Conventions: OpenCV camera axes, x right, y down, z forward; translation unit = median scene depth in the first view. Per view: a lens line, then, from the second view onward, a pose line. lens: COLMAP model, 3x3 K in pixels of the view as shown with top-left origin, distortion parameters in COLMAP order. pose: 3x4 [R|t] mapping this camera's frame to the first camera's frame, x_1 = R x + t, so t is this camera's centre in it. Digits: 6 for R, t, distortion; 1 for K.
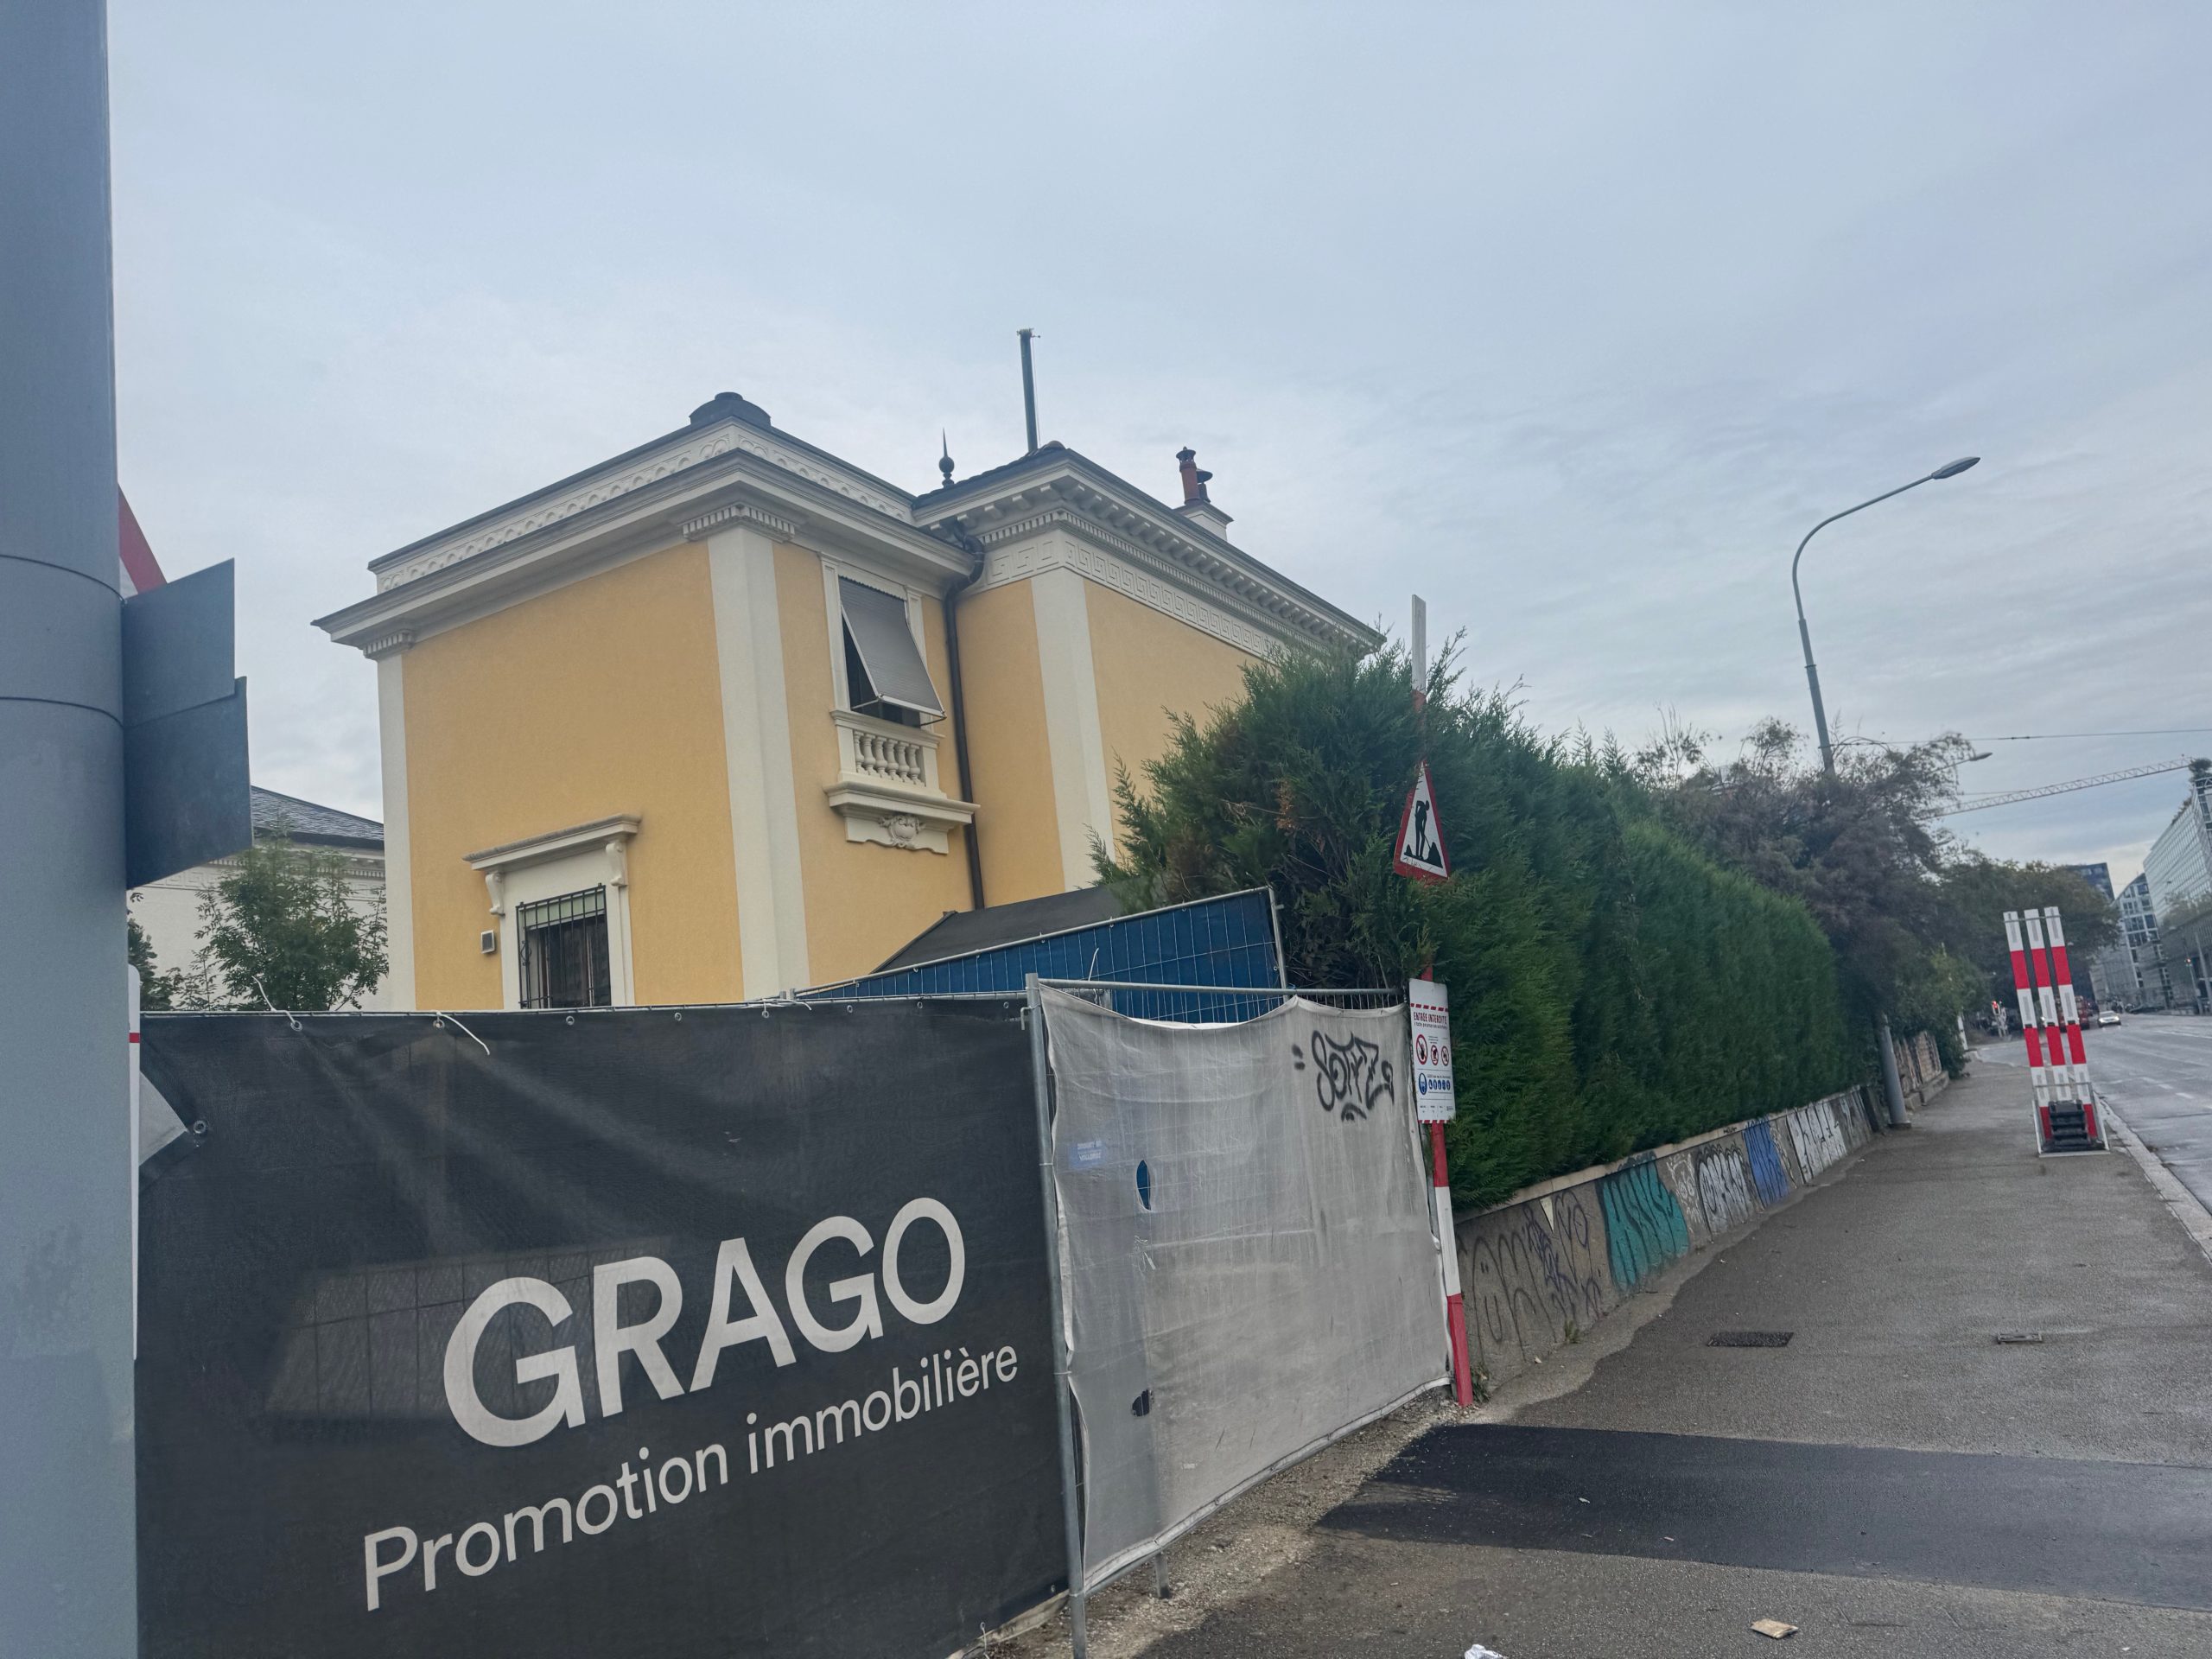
lens RADIAL K [[1492.2, 0, 1115.6], [0, 1492.2, 890.4], [0, 0, 1]] dist [0.010503, 0.001071]
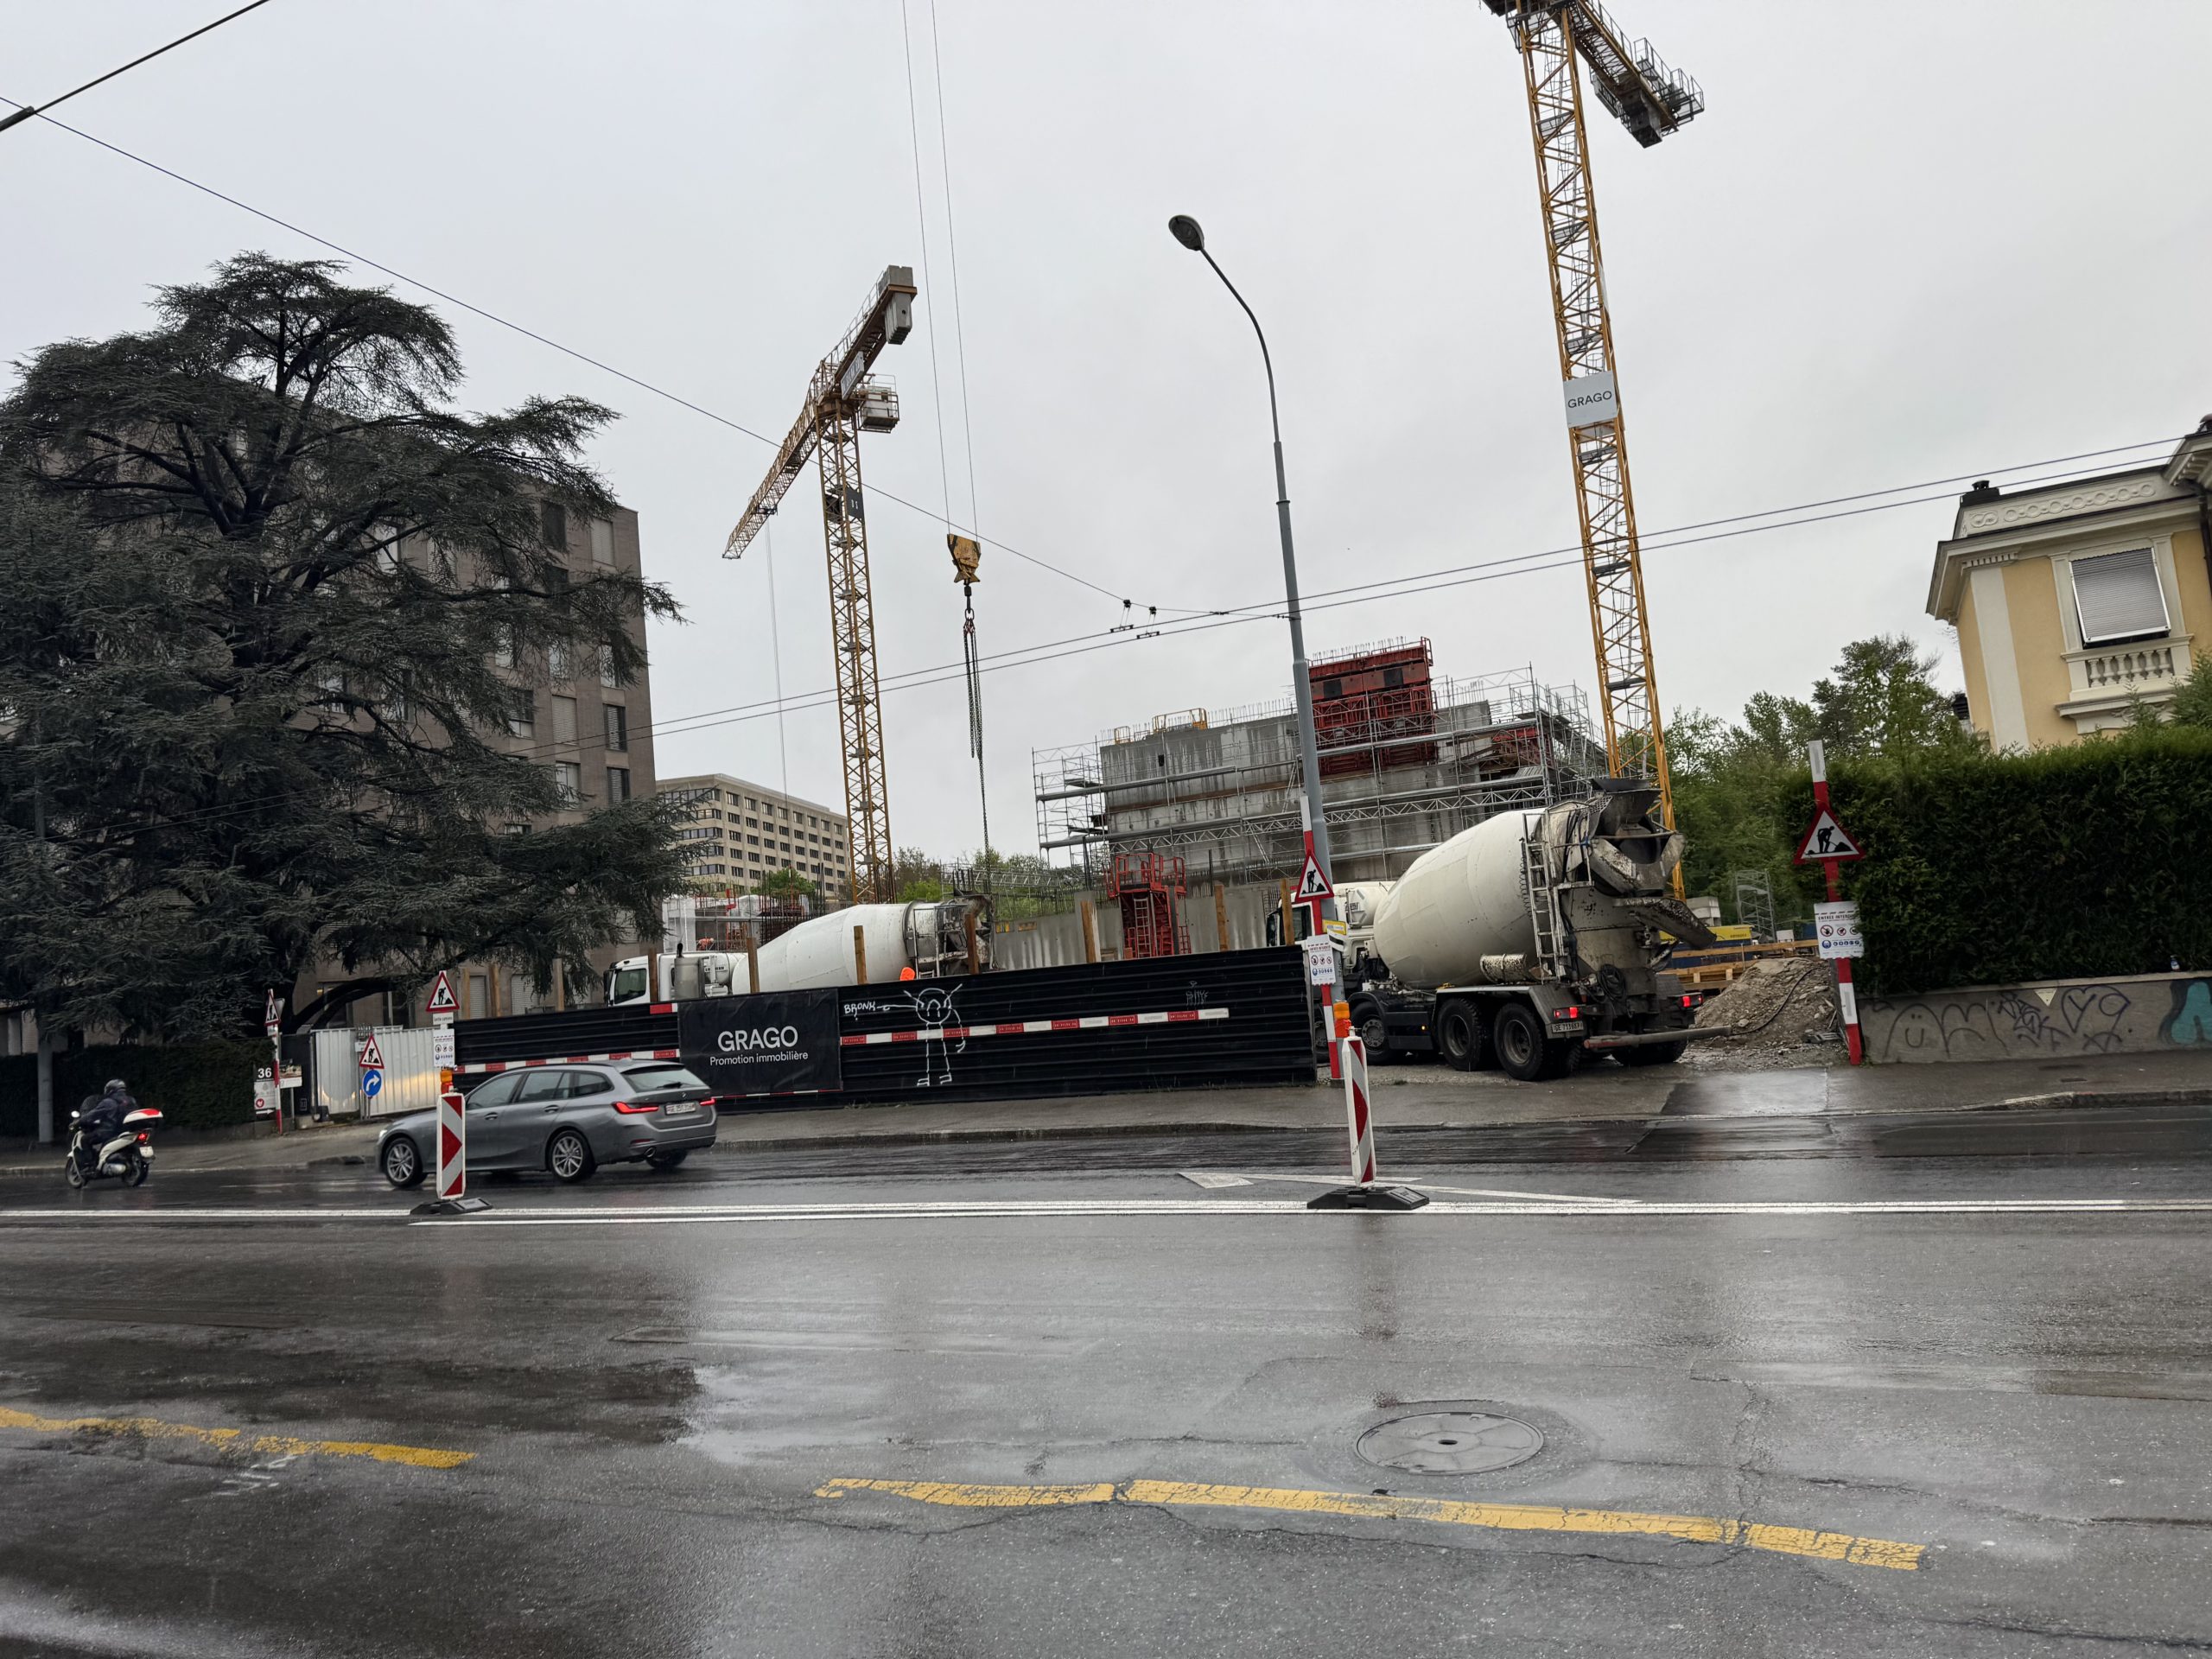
lens RADIAL K [[1577.6, 0, 1106.0], [0, 1577.6, 829.5], [0, 0, 1]] dist [0.094442, -0.071275]
pose [[0.058721, 0.005447, -0.998260, 1.545131], [0.225407, 0.974088, 0.018574, -0.208003], [0.972493, -0.226105, 0.055972, -0.158116]]
